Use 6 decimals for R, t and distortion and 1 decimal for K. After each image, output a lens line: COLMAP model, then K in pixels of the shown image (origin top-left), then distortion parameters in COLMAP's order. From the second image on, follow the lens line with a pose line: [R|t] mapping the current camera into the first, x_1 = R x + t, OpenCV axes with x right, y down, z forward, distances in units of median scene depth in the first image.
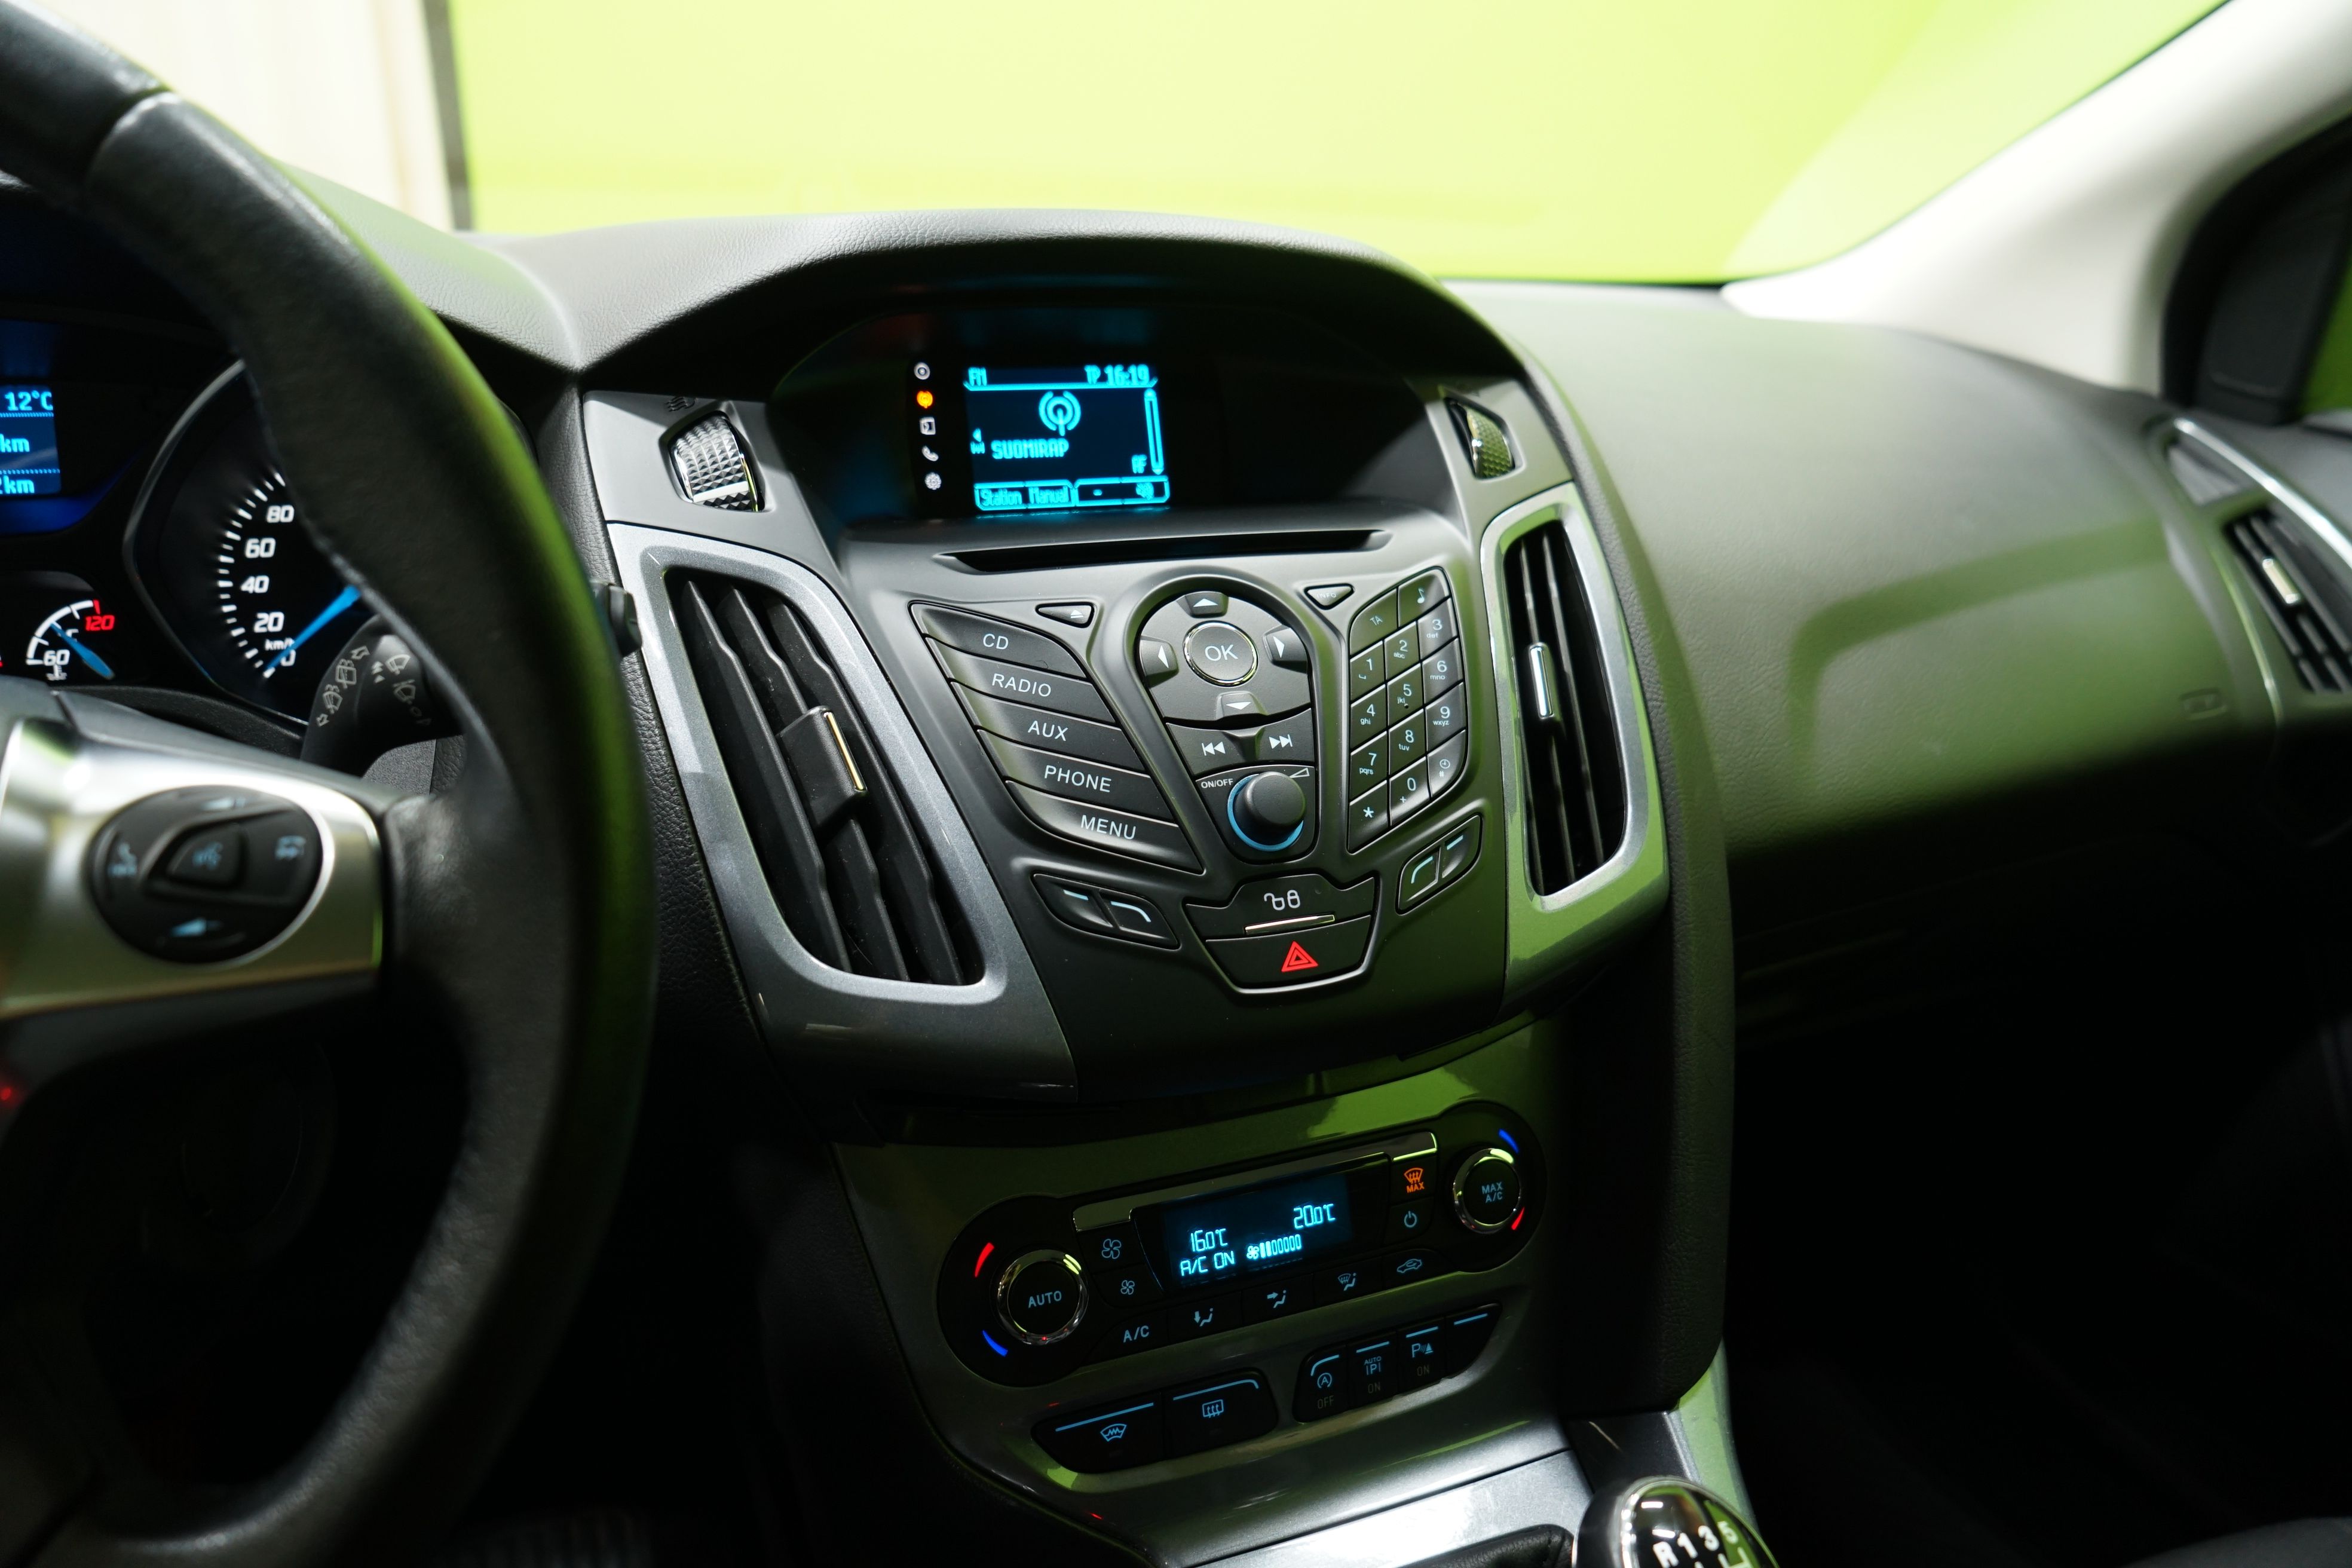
lens RADIAL K [[1571.9, 0, 1176.0], [0, 1571.9, 784.0], [0, 0, 1]] dist [-0.029378, 0.032156]
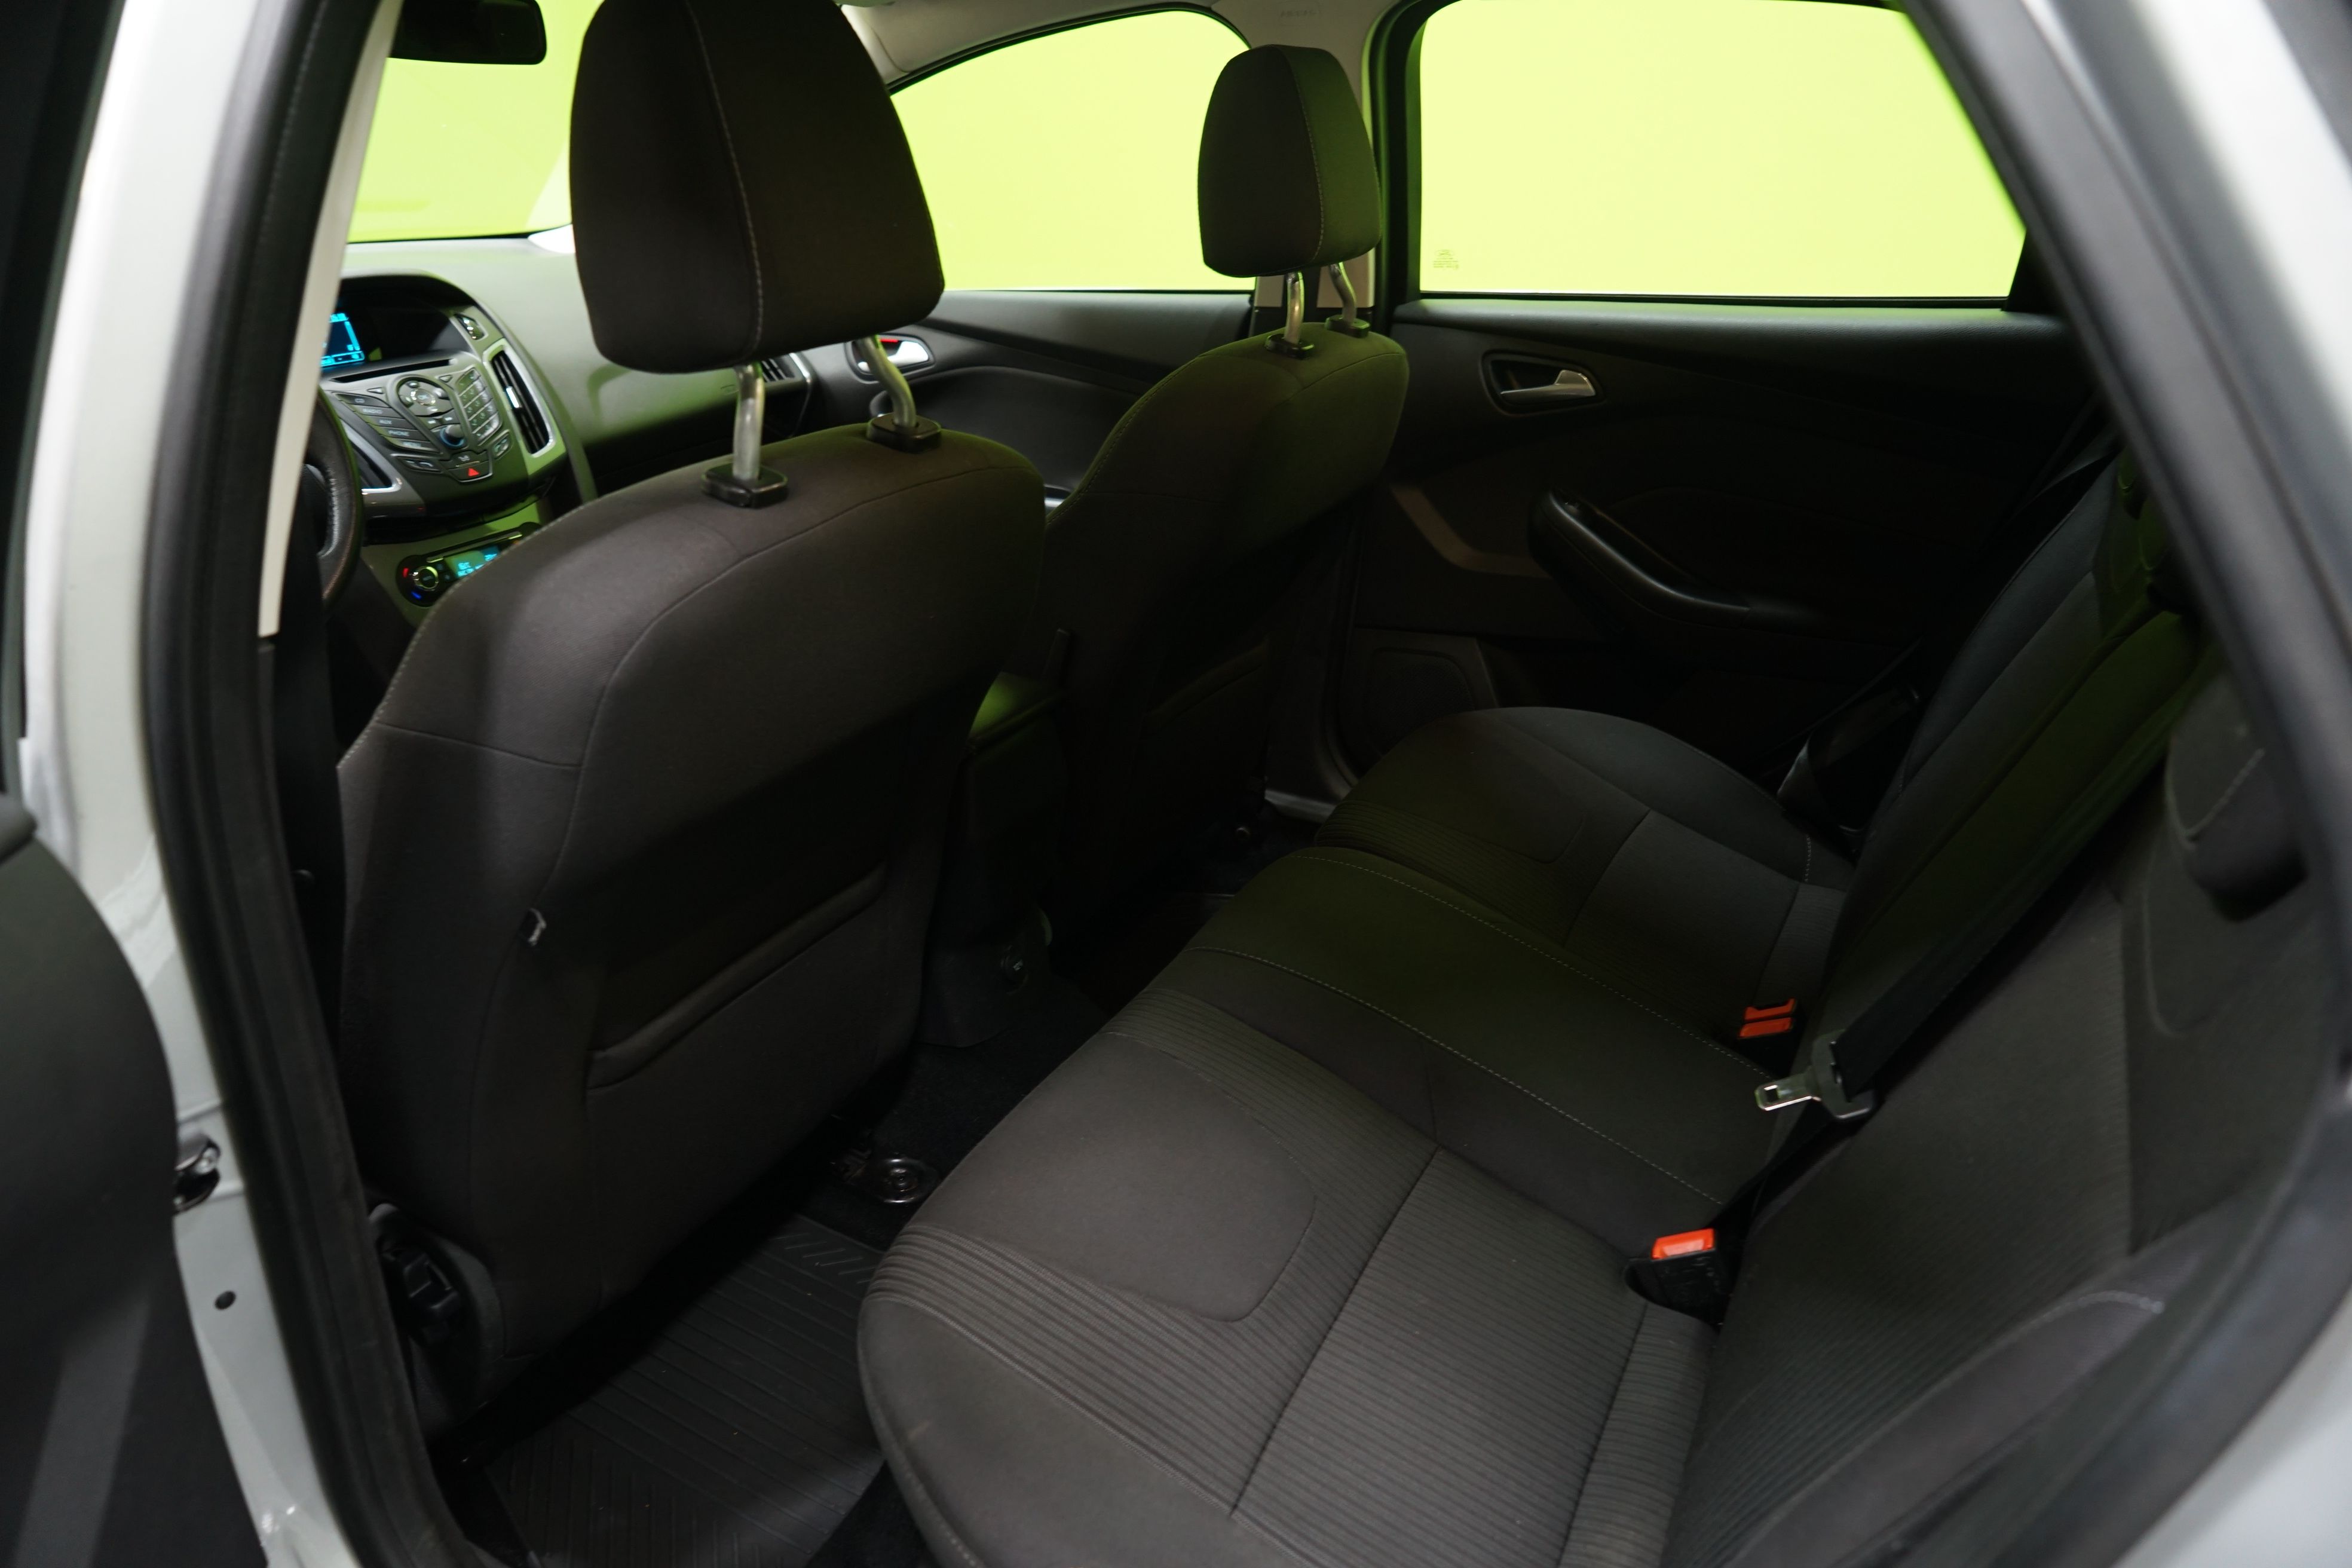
lens RADIAL K [[1571.9, 0, 1176.0], [0, 1571.9, 784.0], [0, 0, 1]] dist [-0.029378, 0.032156]
pose [[0.764596, -0.275351, 0.582731, -0.968472], [0.213762, 0.961308, 0.173760, 0.507215], [-0.608029, -0.008290, 0.793872, -2.847911]]
